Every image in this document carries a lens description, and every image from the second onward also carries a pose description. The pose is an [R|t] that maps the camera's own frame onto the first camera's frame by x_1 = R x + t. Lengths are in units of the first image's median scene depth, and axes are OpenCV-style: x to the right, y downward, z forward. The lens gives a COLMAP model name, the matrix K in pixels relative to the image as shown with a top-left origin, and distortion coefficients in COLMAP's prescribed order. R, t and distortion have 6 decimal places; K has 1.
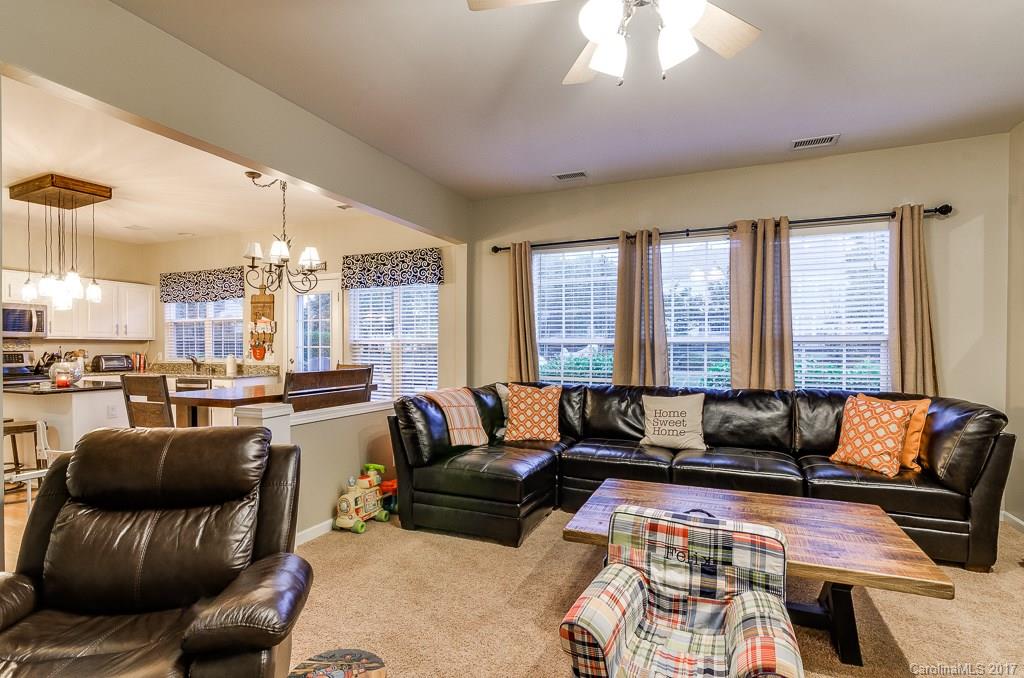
lens RADIAL K [[494.3, 0, 512.5], [0, 494.3, 350.4], [0, 0, 1]] dist [-0.000222, -0.000178]
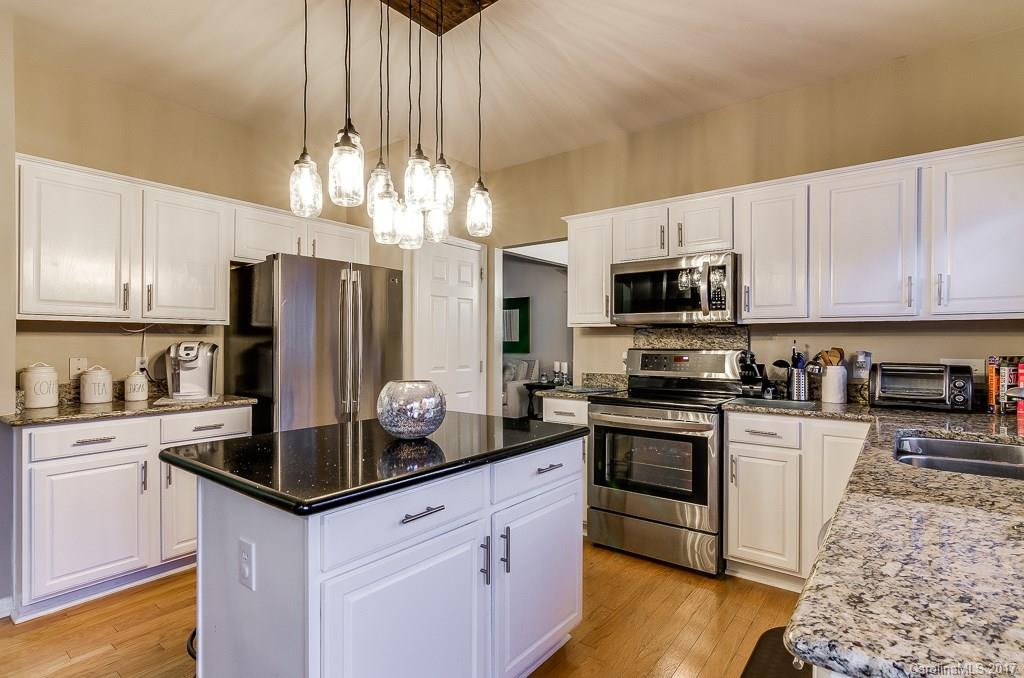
lens RADIAL K [[505.5, 0, 509.5], [0, 505.5, 341.8], [0, 0, 1]] dist [0.001057, 0.000203]
pose [[-0.252112, -0.001677, -0.967697, -0.406647], [-0.005915, 0.999982, -0.000192, -0.004808], [0.967680, 0.005676, -0.252118, 0.867021]]
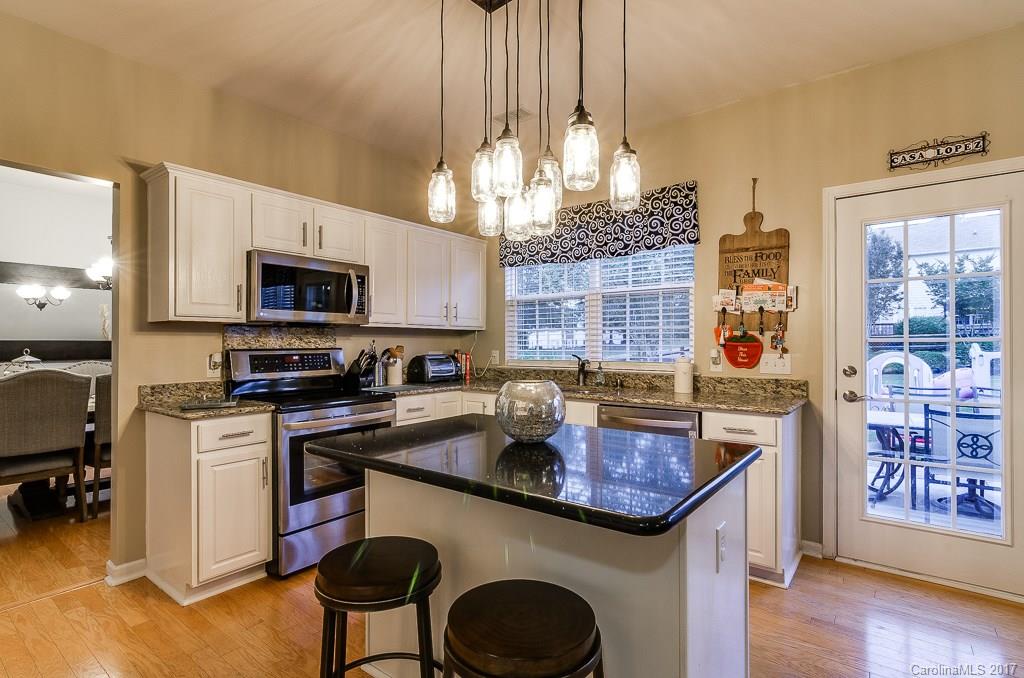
lens RADIAL K [[505.5, 0, 509.5], [0, 505.5, 341.8], [0, 0, 1]] dist [0.001057, 0.000203]
pose [[0.969057, -0.001099, -0.246833, -0.616314], [-0.000325, 0.999984, -0.005728, -0.002628], [0.246835, 0.005631, 0.969041, 0.462300]]
